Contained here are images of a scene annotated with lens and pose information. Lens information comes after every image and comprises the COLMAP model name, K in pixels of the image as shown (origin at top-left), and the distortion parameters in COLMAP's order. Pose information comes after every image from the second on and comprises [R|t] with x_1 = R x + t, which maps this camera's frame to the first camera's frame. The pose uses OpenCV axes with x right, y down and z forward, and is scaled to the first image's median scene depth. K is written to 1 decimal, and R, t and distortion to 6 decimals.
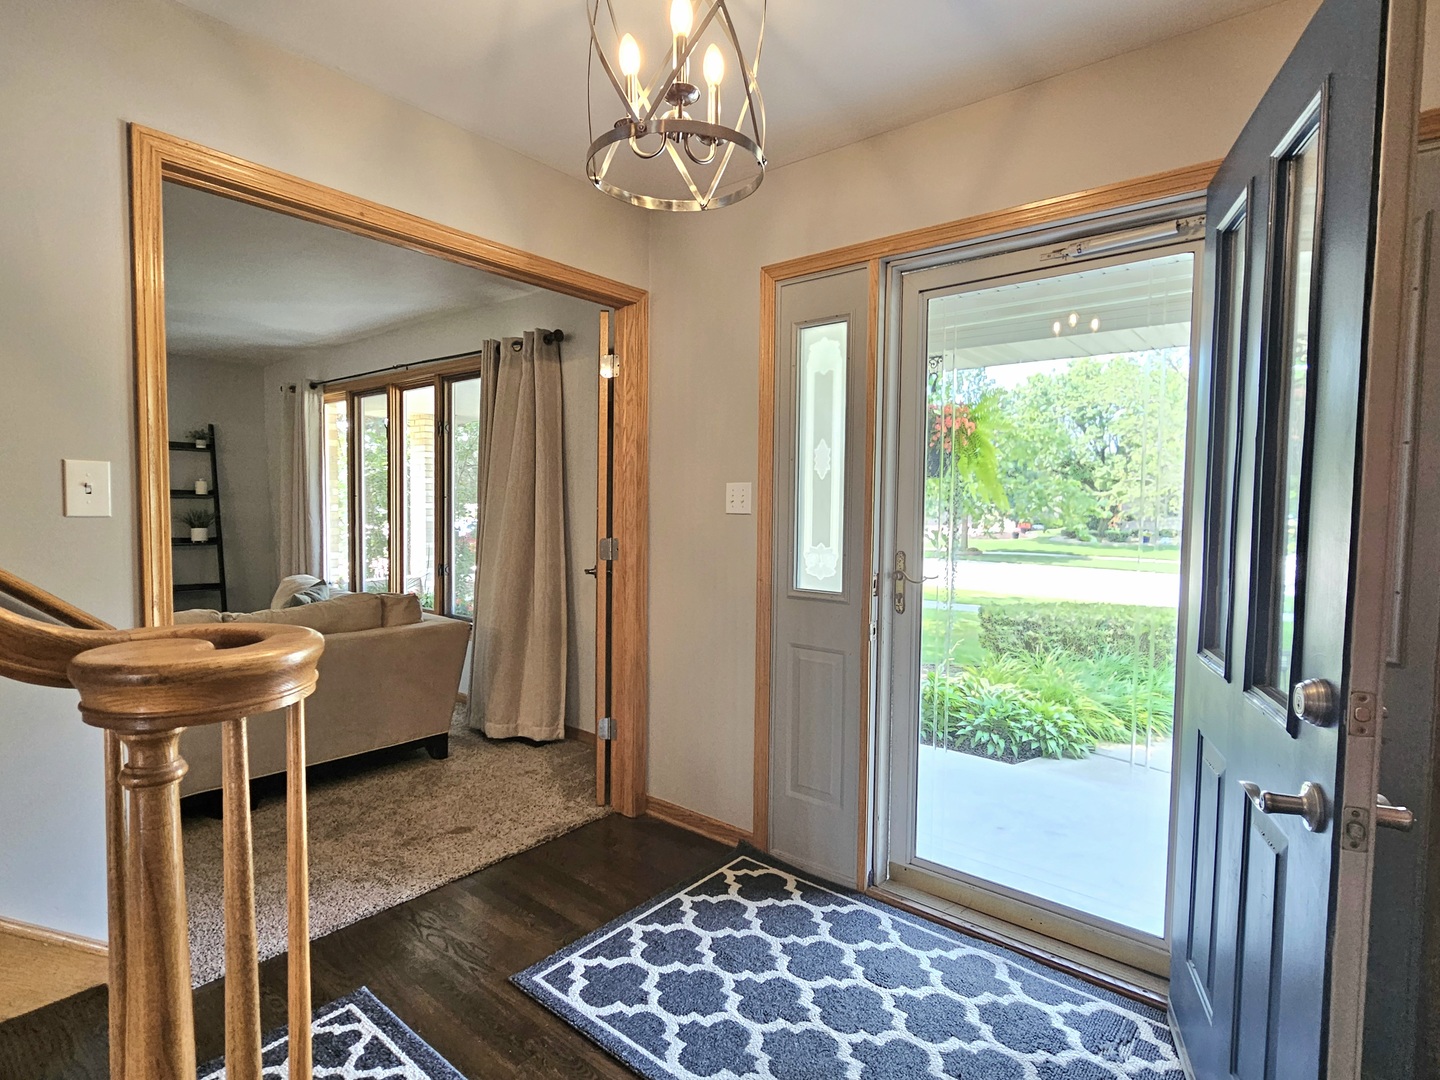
lens RADIAL K [[741.0, 0, 720.0], [0, 741.0, 540.0], [0, 0, 1]] dist [0.000675, 0.000069]
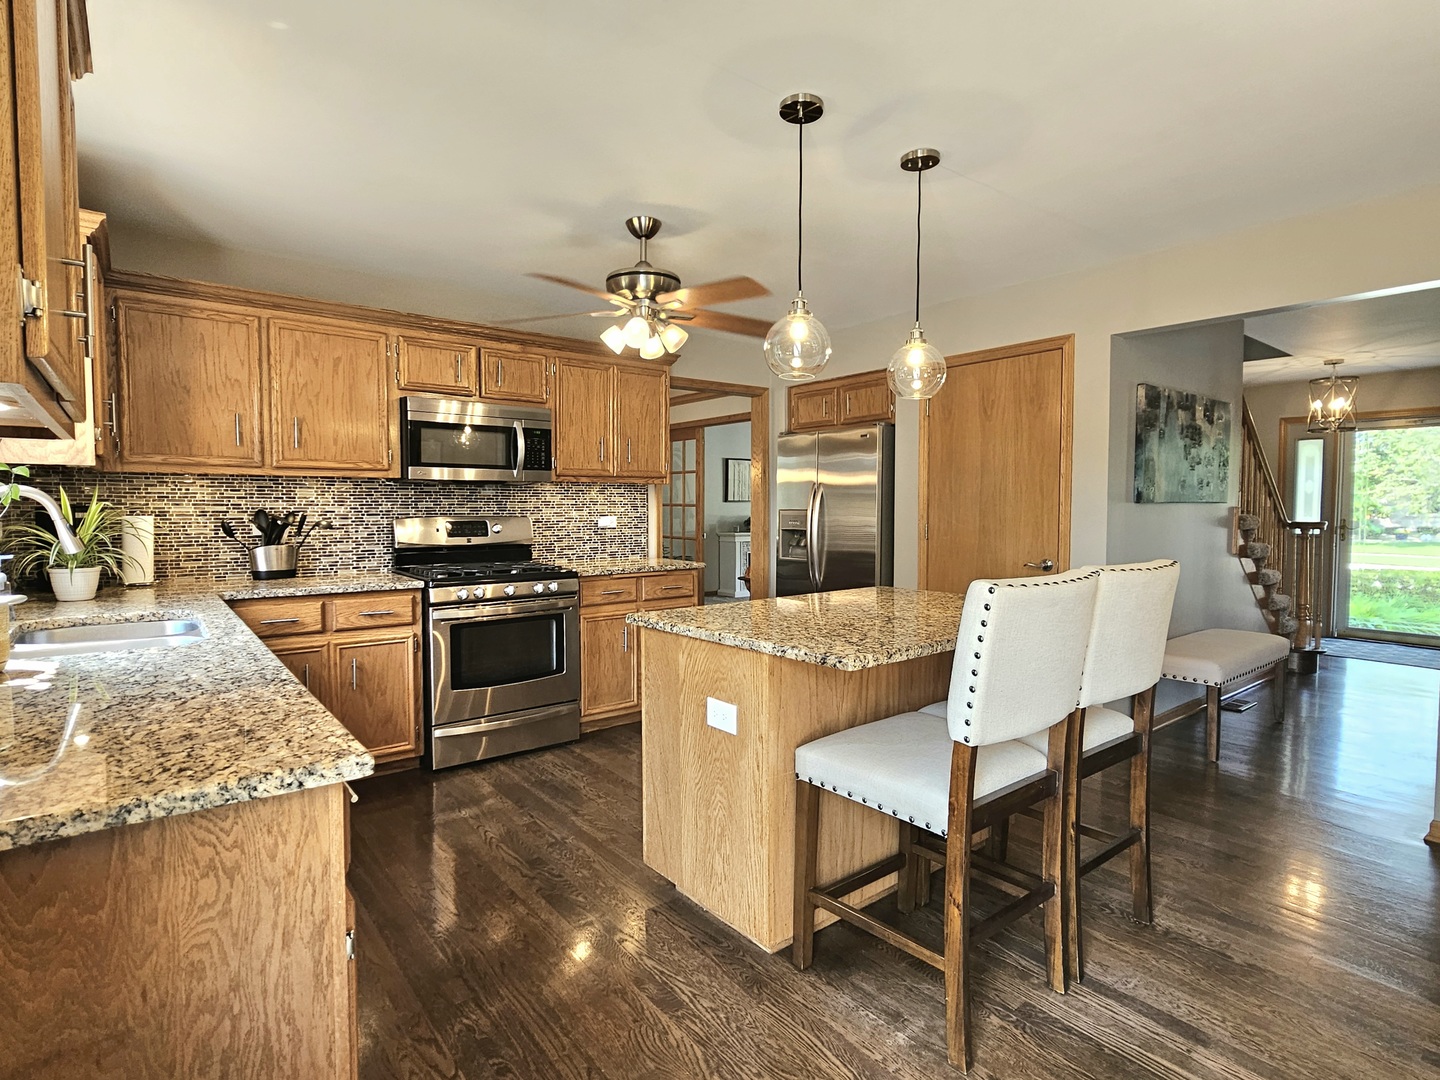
lens RADIAL K [[741.0, 0, 720.0], [0, 741.0, 540.0], [0, 0, 1]] dist [0.000675, 0.000069]
pose [[0.977055, -0.005188, -0.212924, -0.736736], [0.003670, 0.999965, -0.007522, 0.054041], [0.212956, 0.006568, 0.977040, -1.135296]]
